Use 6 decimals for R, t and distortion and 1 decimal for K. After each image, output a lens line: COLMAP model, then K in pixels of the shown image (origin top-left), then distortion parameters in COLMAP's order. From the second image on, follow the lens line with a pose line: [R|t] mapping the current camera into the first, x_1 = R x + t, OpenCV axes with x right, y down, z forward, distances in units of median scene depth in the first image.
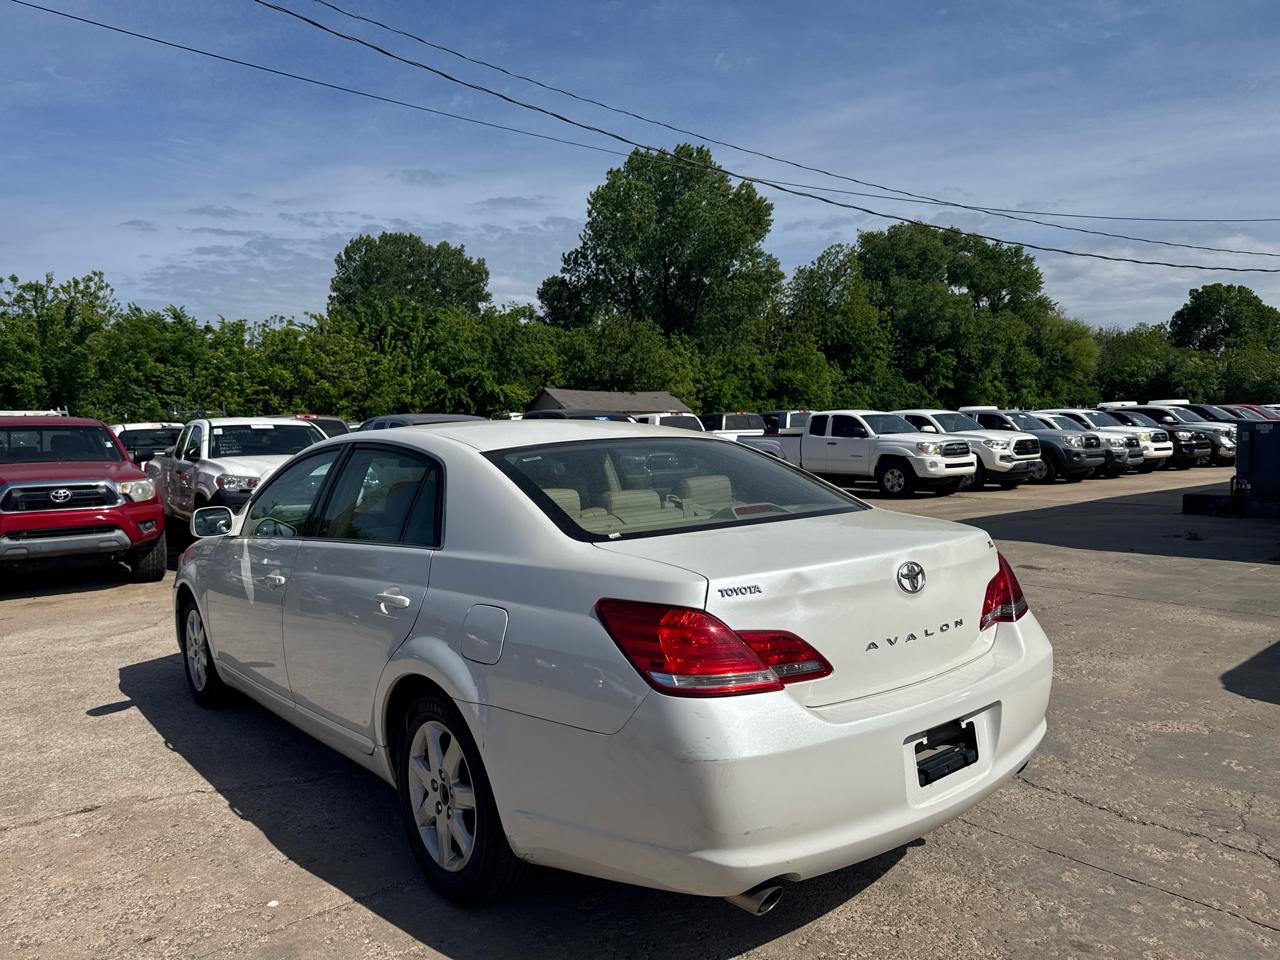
lens RADIAL K [[924.4, 0, 644.6], [0, 924.4, 459.2], [0, 0, 1]] dist [0.077796, -0.127042]
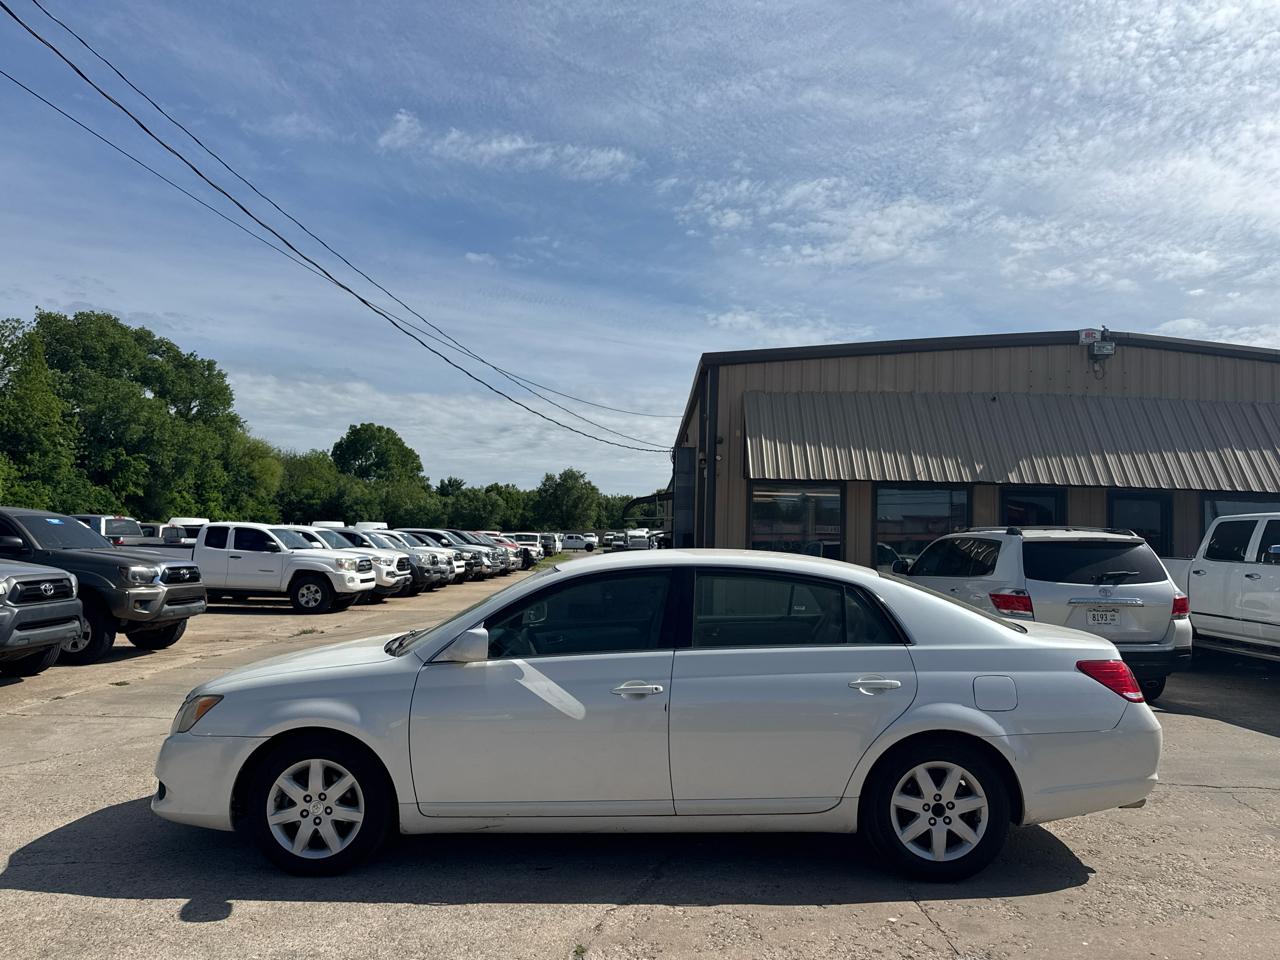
lens RADIAL K [[924.4, 0, 644.6], [0, 924.4, 459.2], [0, 0, 1]] dist [0.077796, -0.127042]
pose [[0.610456, 0.105724, 0.784962, -0.104810], [-0.010758, 0.992067, -0.125252, -0.000423], [-0.791977, 0.068016, 0.606750, 0.025582]]
